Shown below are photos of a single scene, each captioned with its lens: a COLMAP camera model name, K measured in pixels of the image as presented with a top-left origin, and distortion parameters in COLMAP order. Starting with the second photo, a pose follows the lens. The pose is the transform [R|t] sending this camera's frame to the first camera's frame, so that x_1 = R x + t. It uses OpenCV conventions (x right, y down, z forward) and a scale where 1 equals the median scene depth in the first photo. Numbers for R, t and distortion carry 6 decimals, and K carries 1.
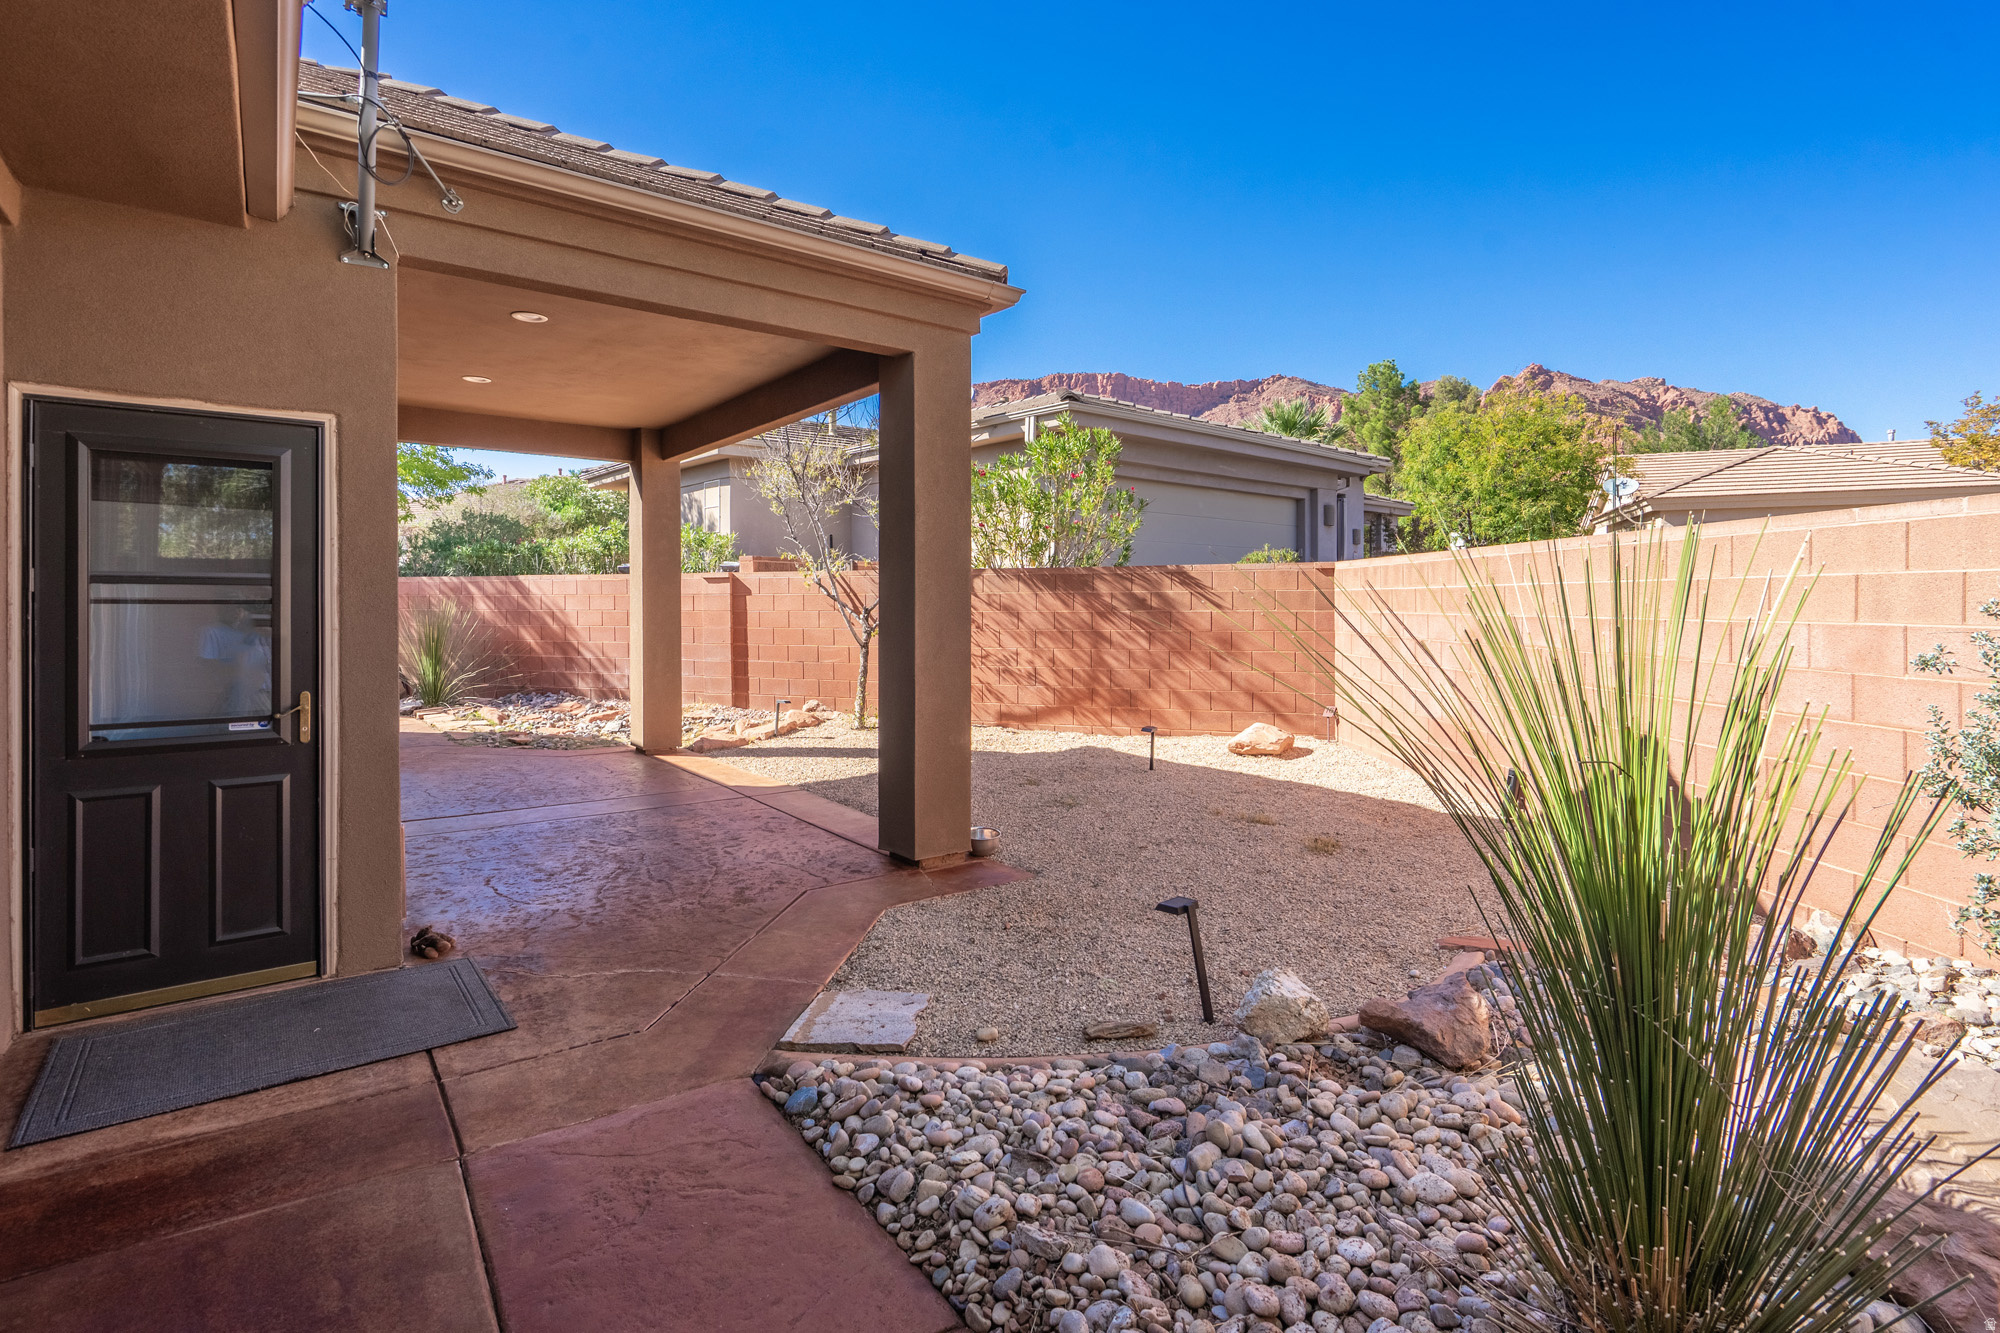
lens RADIAL K [[901.3, 0, 1015.4], [0, 901.3, 614.2], [0, 0, 1]] dist [0.001484, 0.001477]
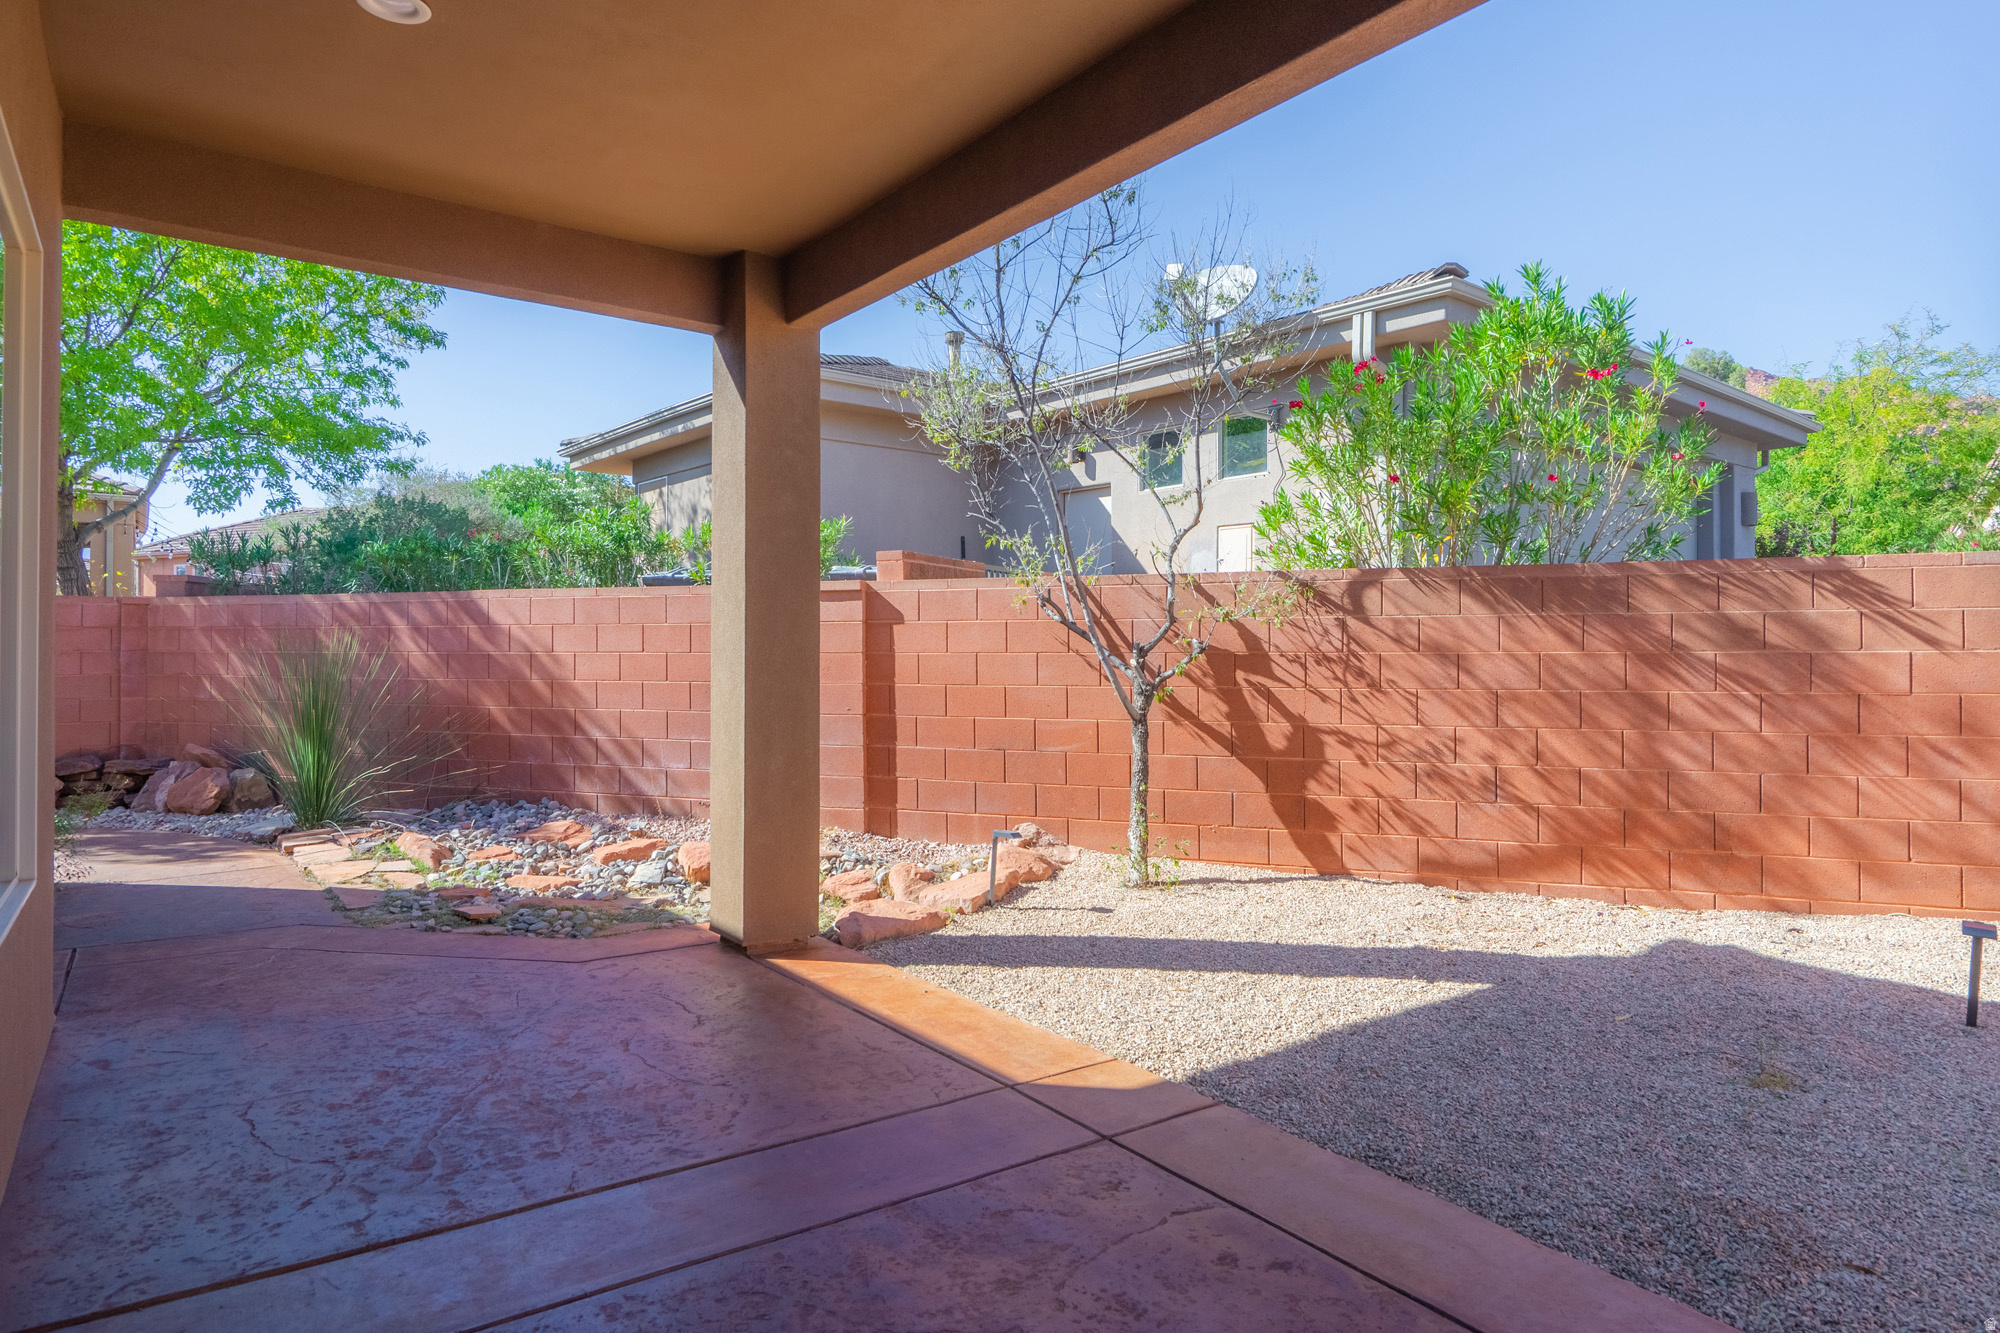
lens RADIAL K [[1101.3, 0, 999.8], [0, 1101.3, 659.0], [0, 0, 1]] dist [0.021761, -0.002737]
pose [[0.999069, 0.004511, -0.042902, -0.221815], [-0.005215, 0.999853, -0.016311, 0.010913], [0.042823, 0.016520, 0.998946, 0.377763]]
